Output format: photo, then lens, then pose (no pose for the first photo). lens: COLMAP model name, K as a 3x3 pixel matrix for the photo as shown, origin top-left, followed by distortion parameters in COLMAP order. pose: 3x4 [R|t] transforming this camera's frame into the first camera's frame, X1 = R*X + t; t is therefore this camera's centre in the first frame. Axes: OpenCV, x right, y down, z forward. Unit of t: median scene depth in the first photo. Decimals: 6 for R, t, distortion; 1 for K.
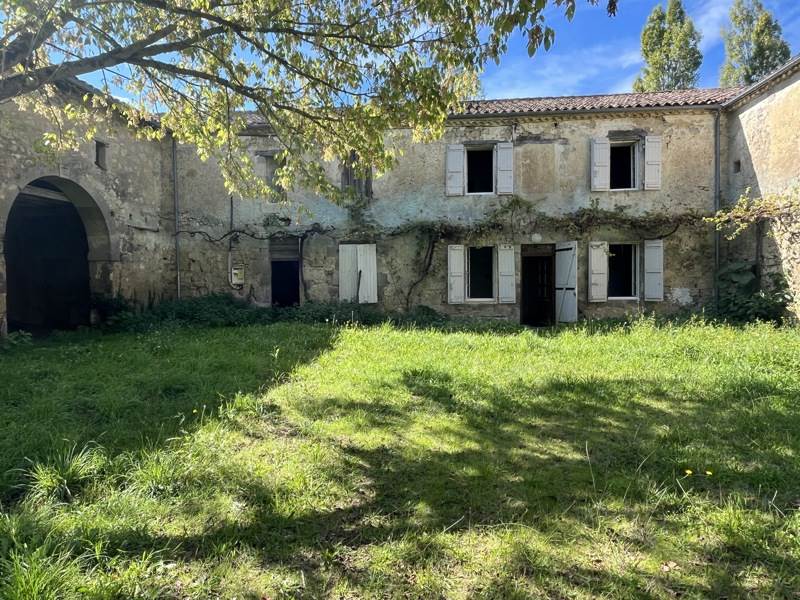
lens RADIAL K [[512.8, 0, 399.7], [0, 512.8, 298.8], [0, 0, 1]] dist [-0.000201, -0.000114]
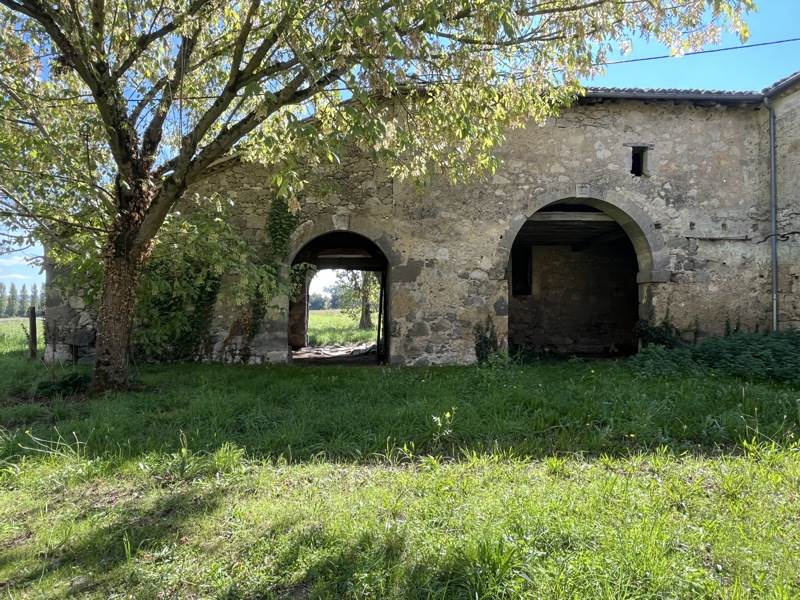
lens RADIAL K [[494.8, 0, 399.8], [0, 494.8, 299.2], [0, 0, 1]] dist [-0.005842, -0.001702]
pose [[0.138005, -0.004987, -0.990419, 0.175675], [-0.046531, 0.998851, -0.011513, -0.017042], [0.989338, 0.047674, 0.137614, 0.462082]]
